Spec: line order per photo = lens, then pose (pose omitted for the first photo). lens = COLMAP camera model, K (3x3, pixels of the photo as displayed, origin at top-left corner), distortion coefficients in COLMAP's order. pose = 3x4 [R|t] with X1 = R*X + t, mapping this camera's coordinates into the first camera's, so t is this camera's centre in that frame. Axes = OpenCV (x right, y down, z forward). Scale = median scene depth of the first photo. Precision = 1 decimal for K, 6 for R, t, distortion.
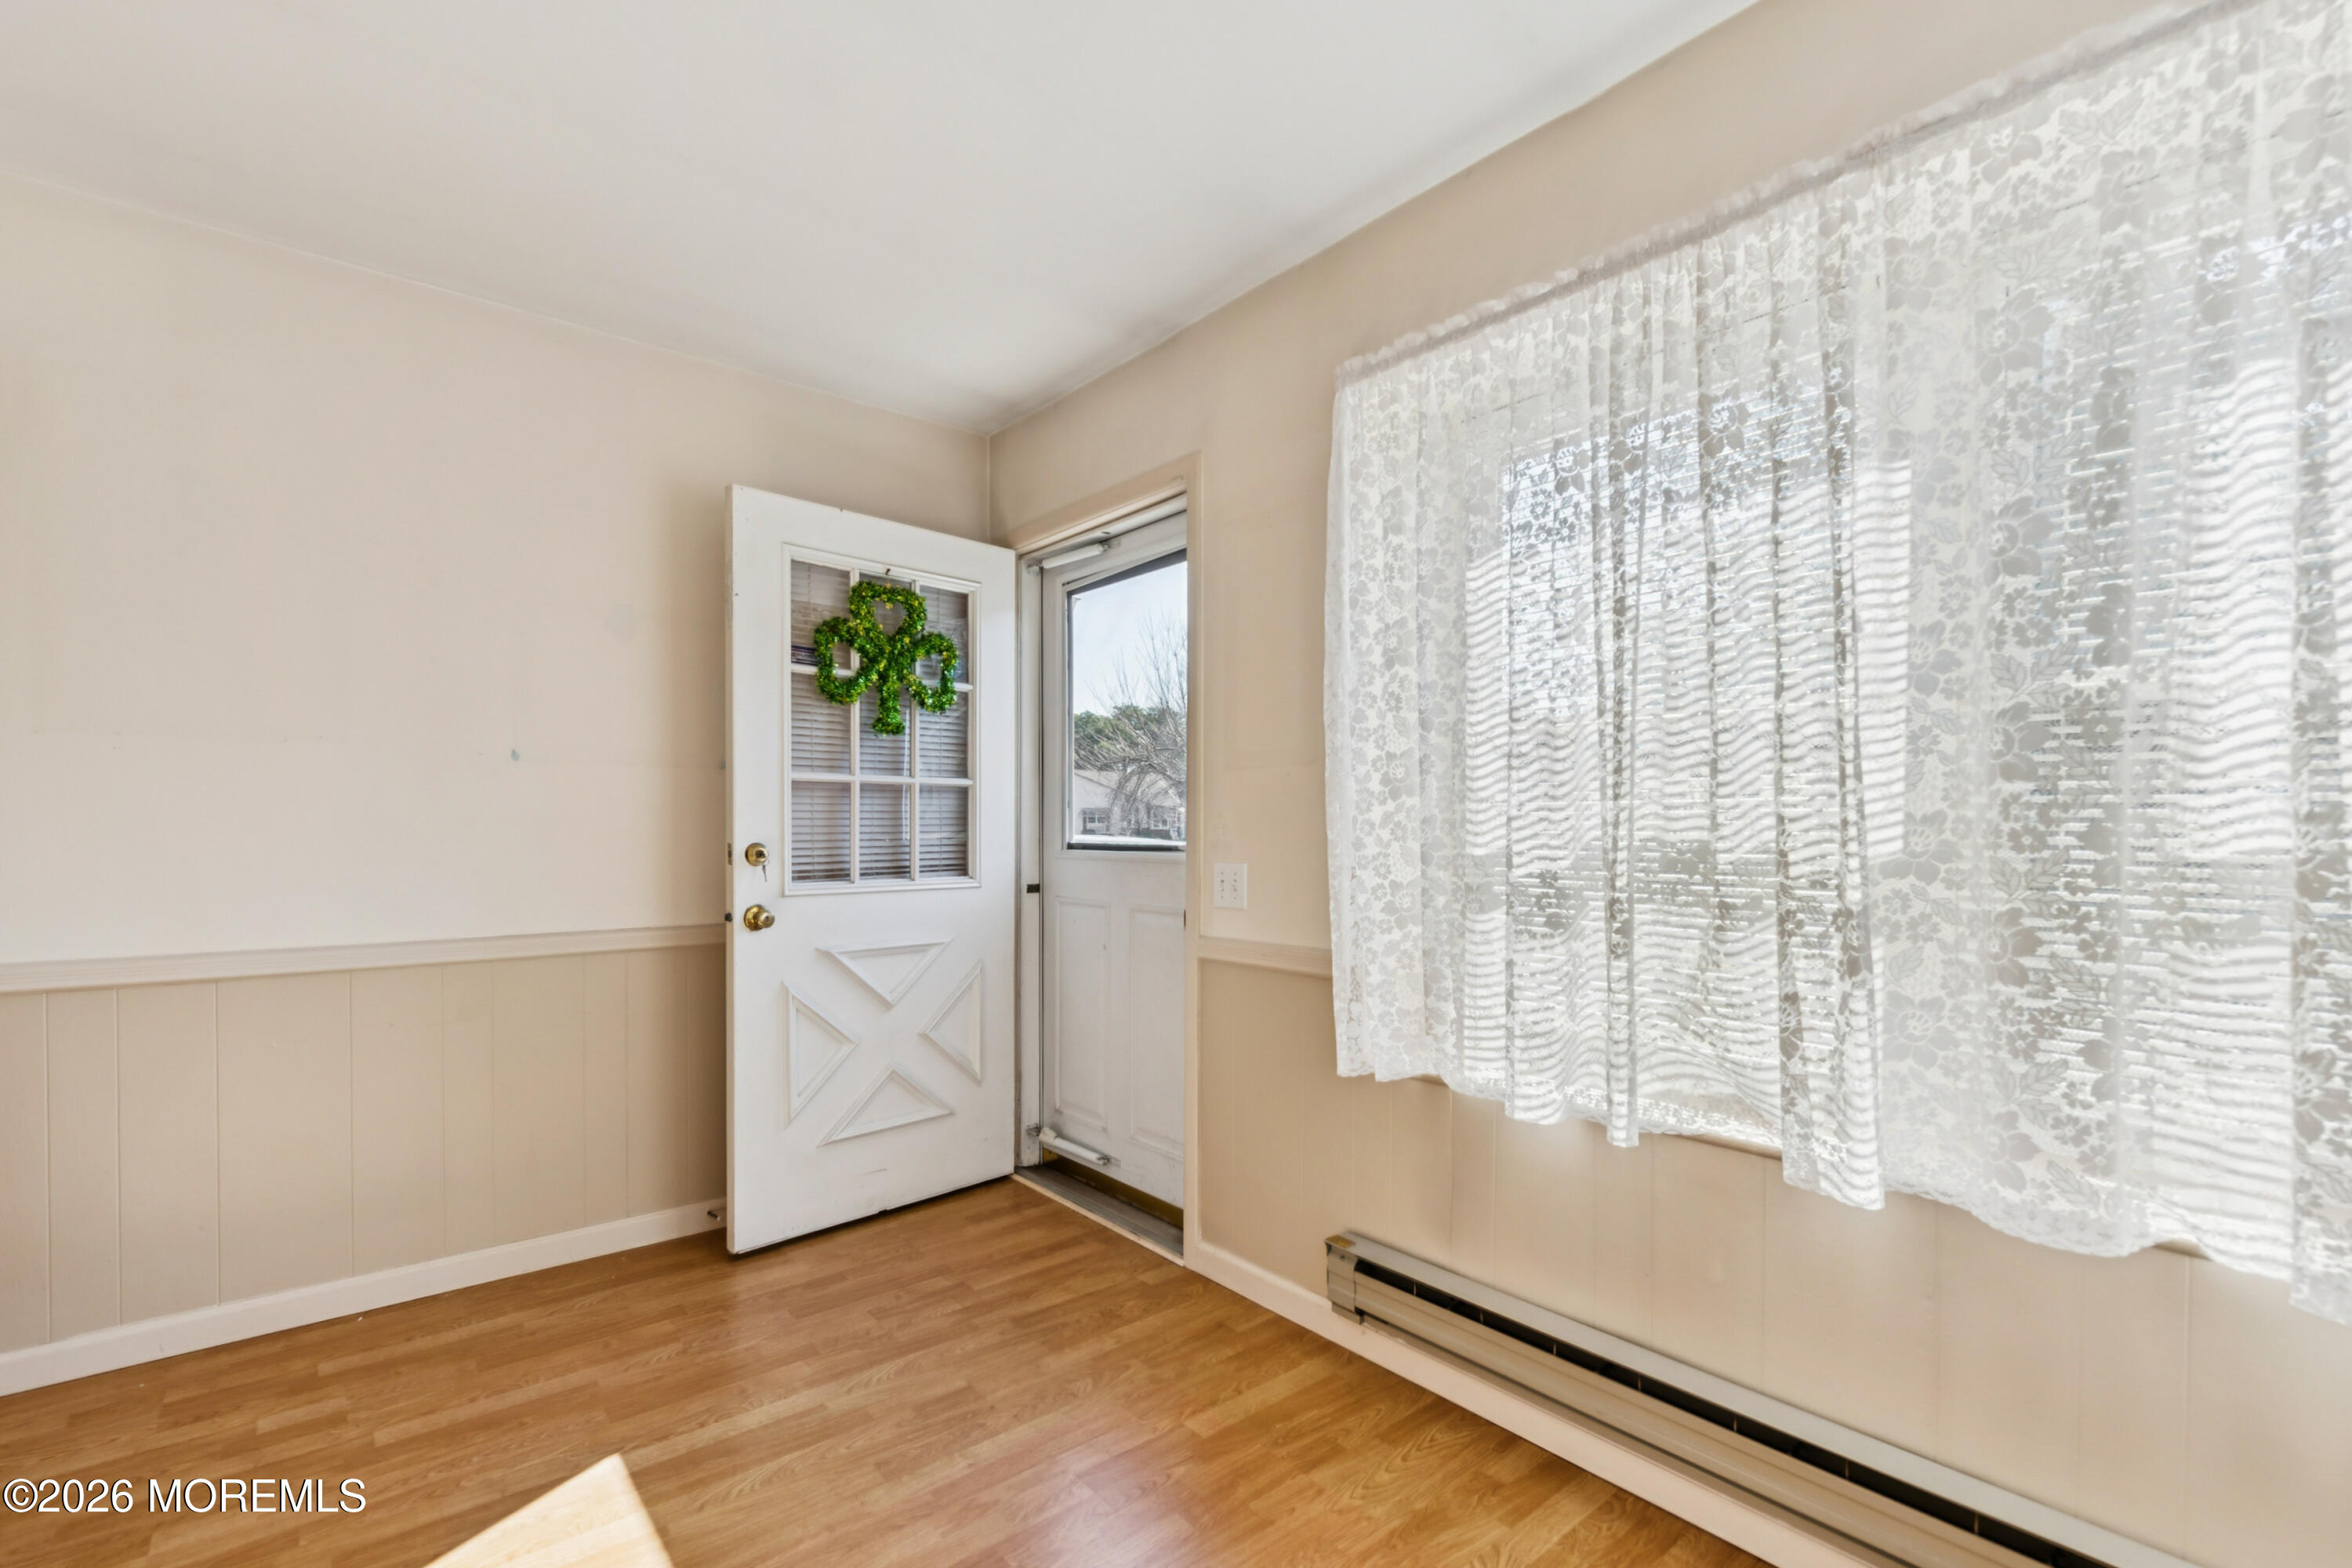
lens RADIAL K [[1024.2, 0, 1174.1], [0, 1024.2, 828.8], [0, 0, 1]] dist [0.000191, 0.000134]
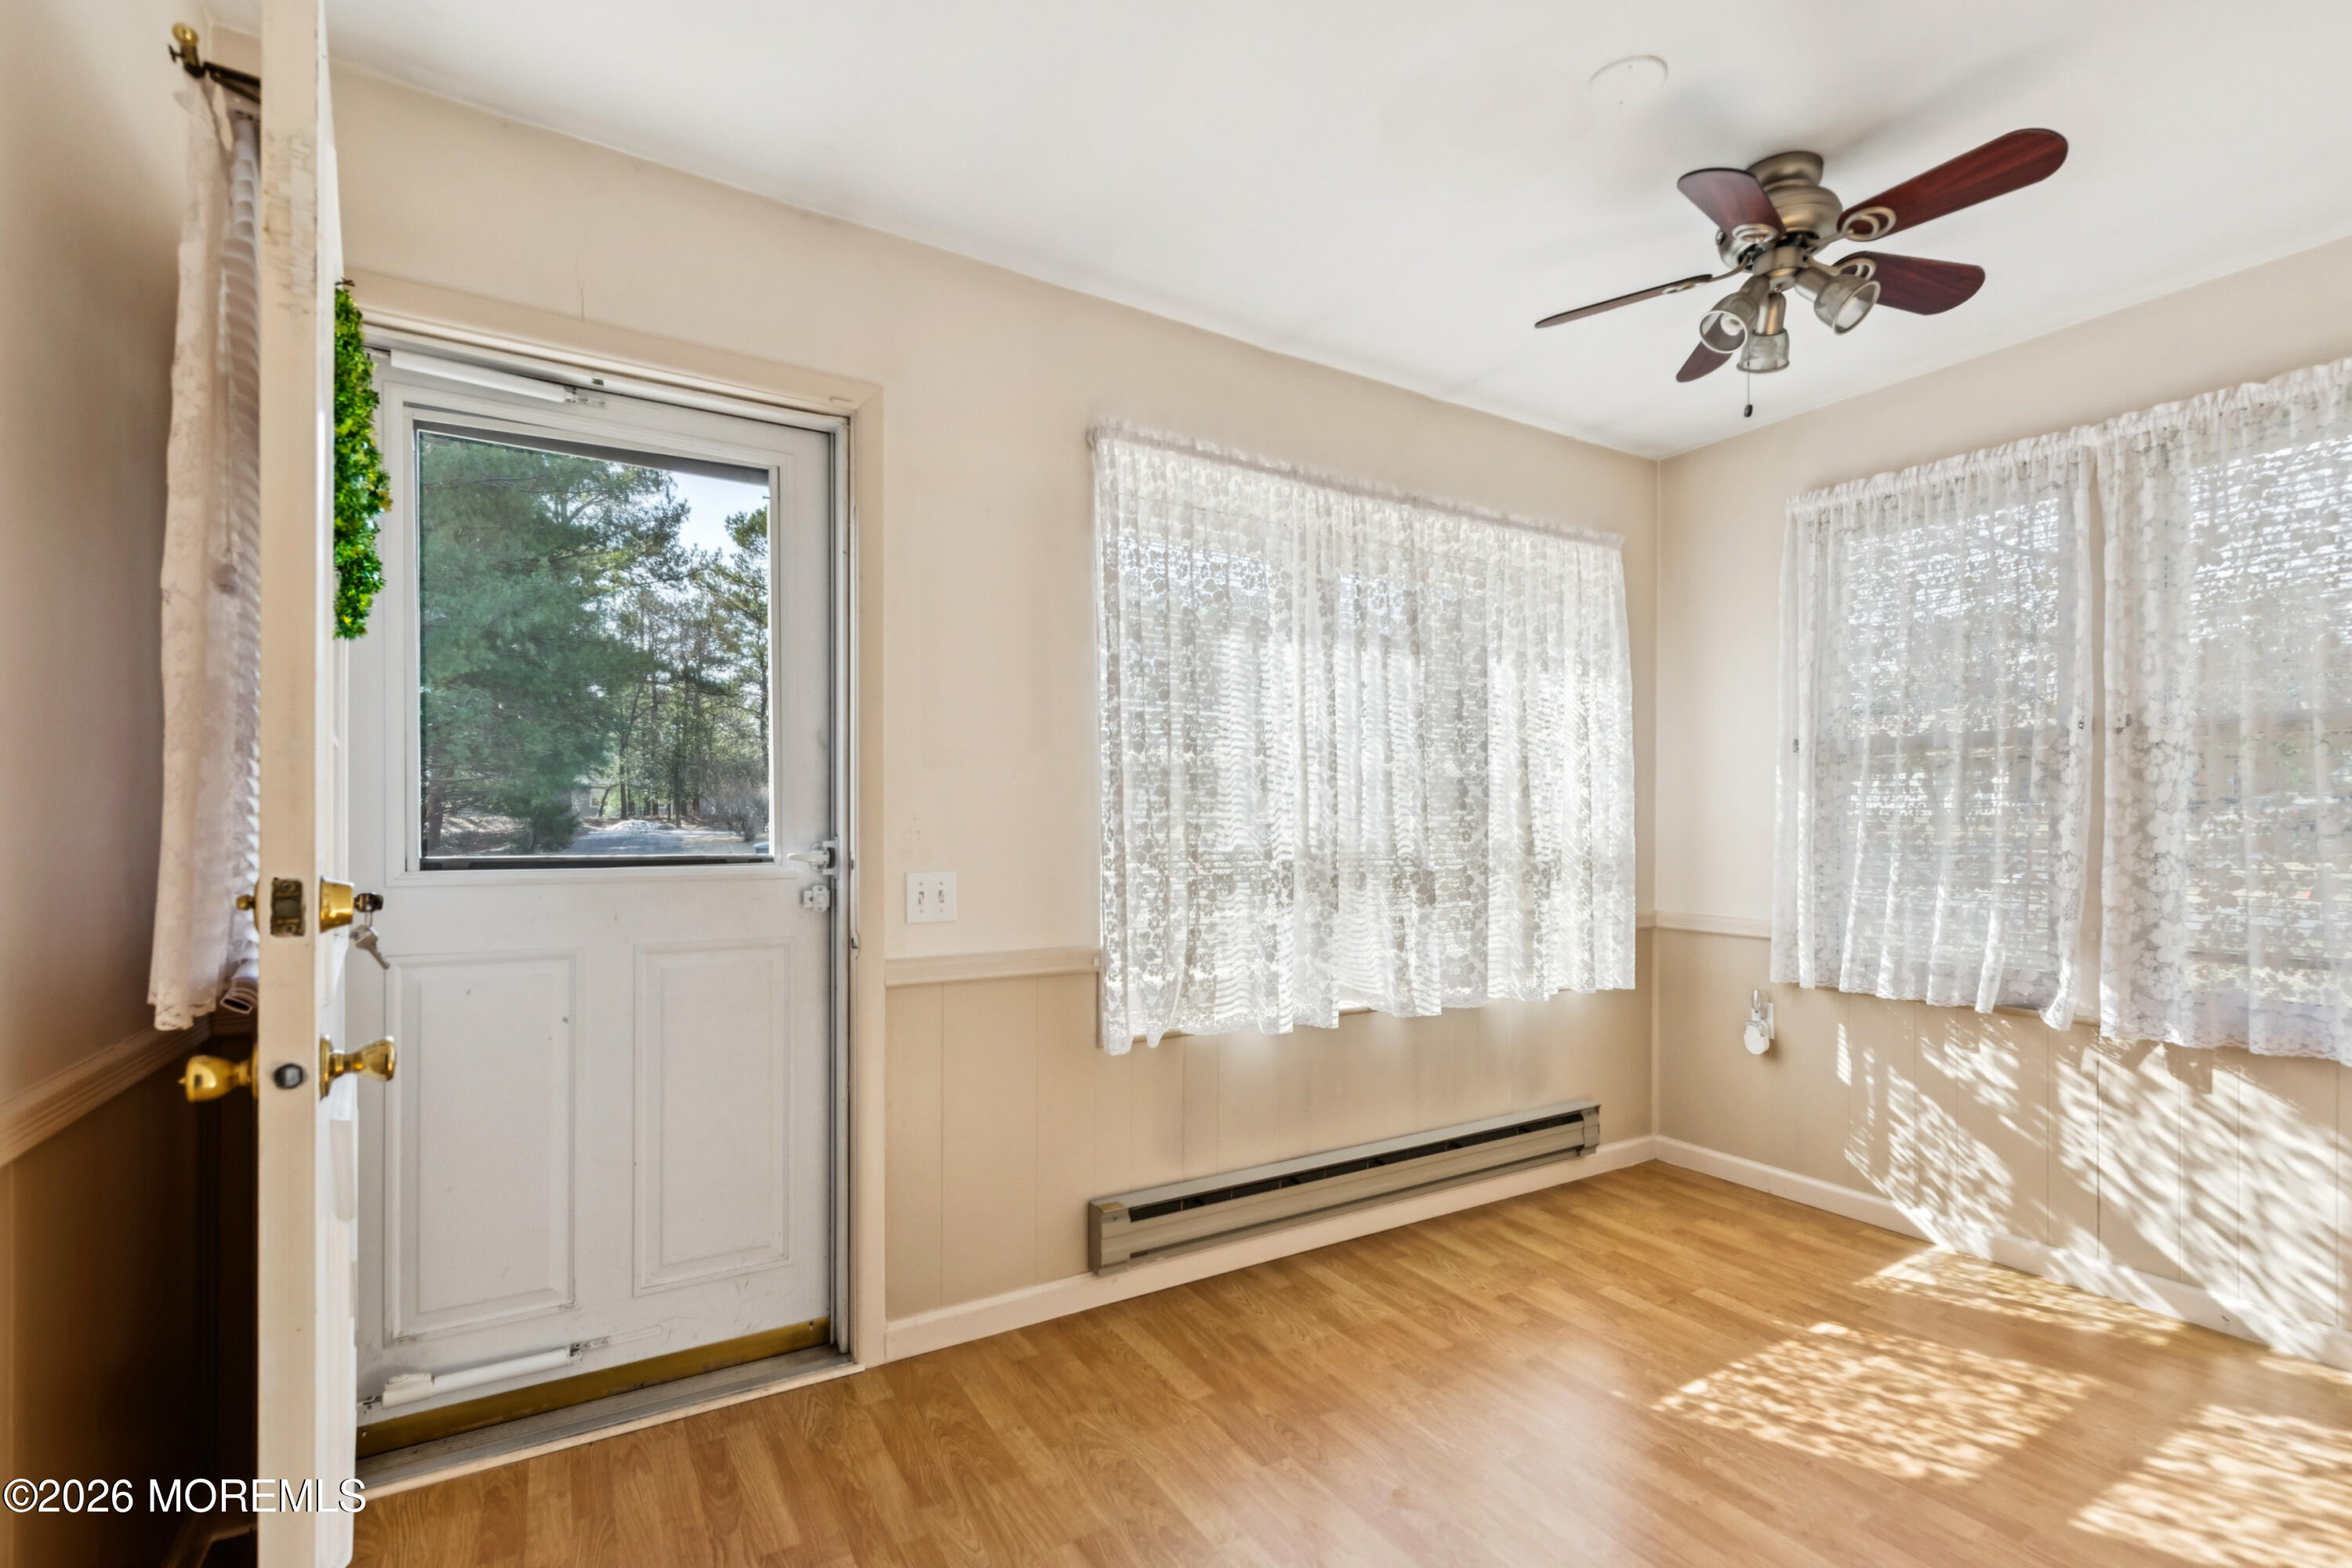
lens RADIAL K [[1039.6, 0, 1158.7], [0, 1039.6, 816.3], [0, 0, 1]] dist [0.000494, -0.000272]
pose [[0.157113, 0.009529, 0.987535, -0.757793], [0.000218, 0.999953, -0.009683, -0.005957], [-0.987581, 0.001736, 0.157103, 0.621321]]
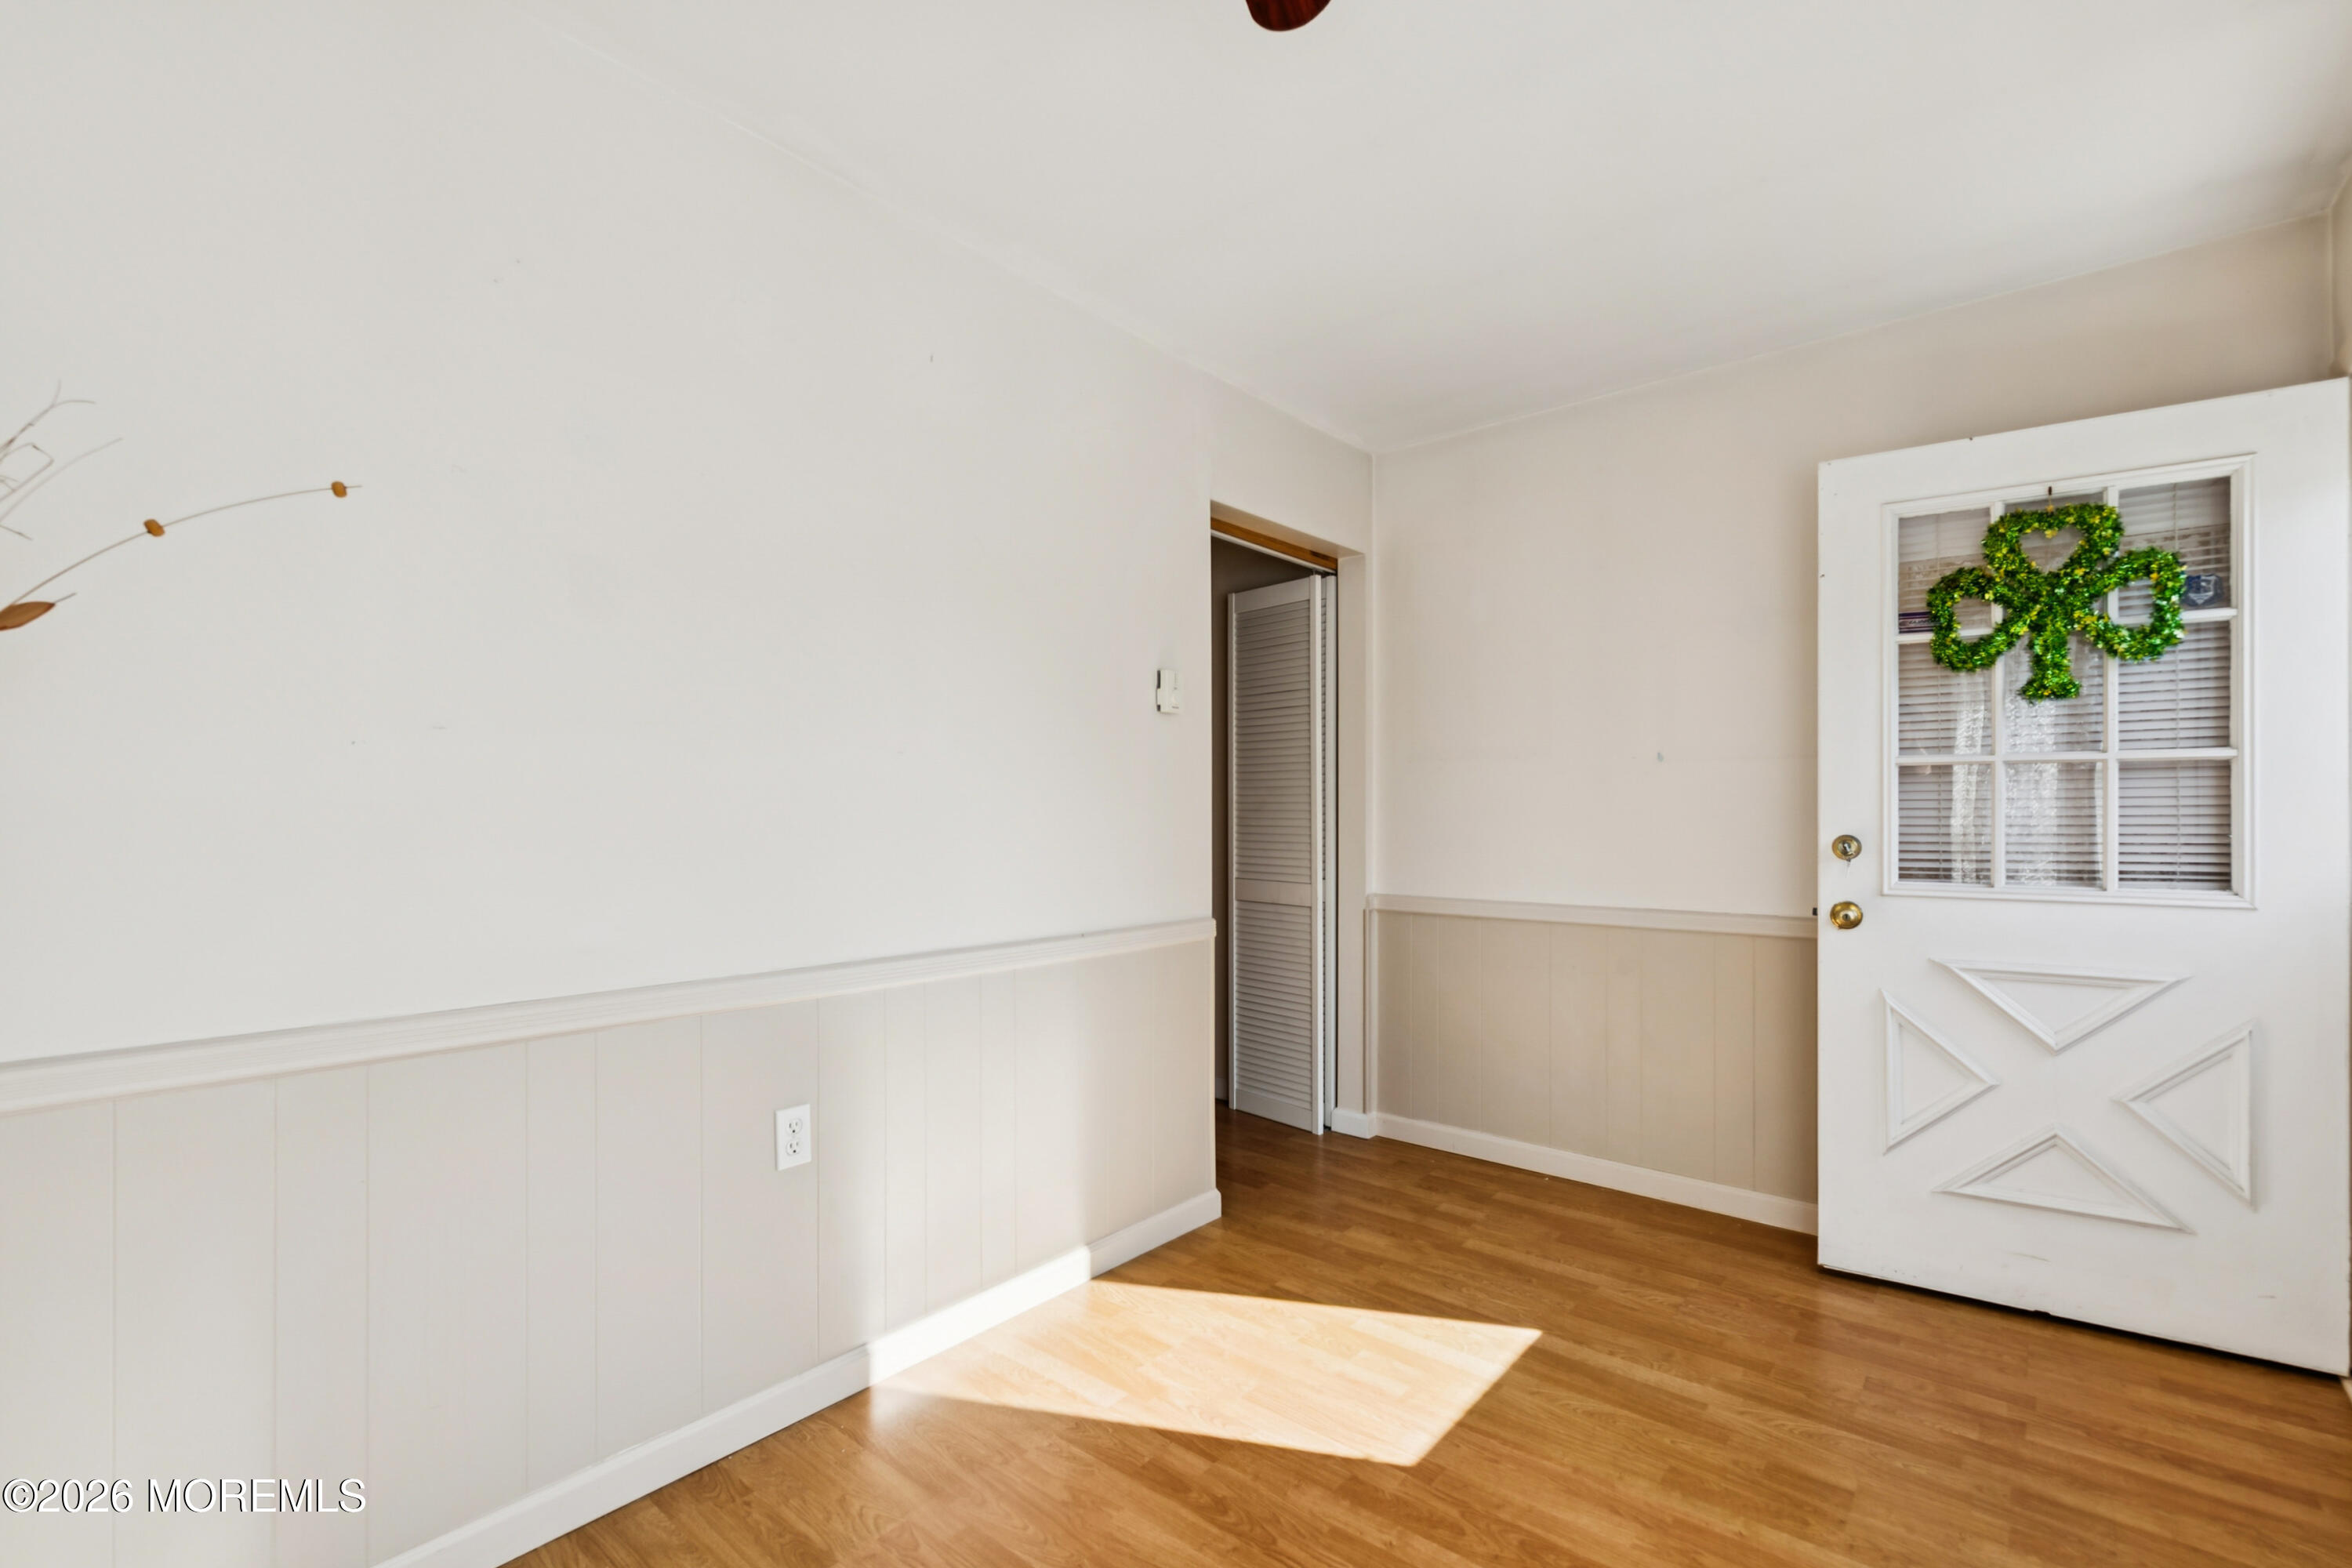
lens RADIAL K [[1001.1, 0, 1183.1], [0, 1001.1, 802.0], [0, 0, 1]] dist [0.000475, 0.000177]
pose [[0.198658, -0.015045, -0.979953, 0.378384], [-0.004587, 0.999857, -0.016280, 0.001308], [0.980058, 0.007729, 0.198561, 0.233000]]
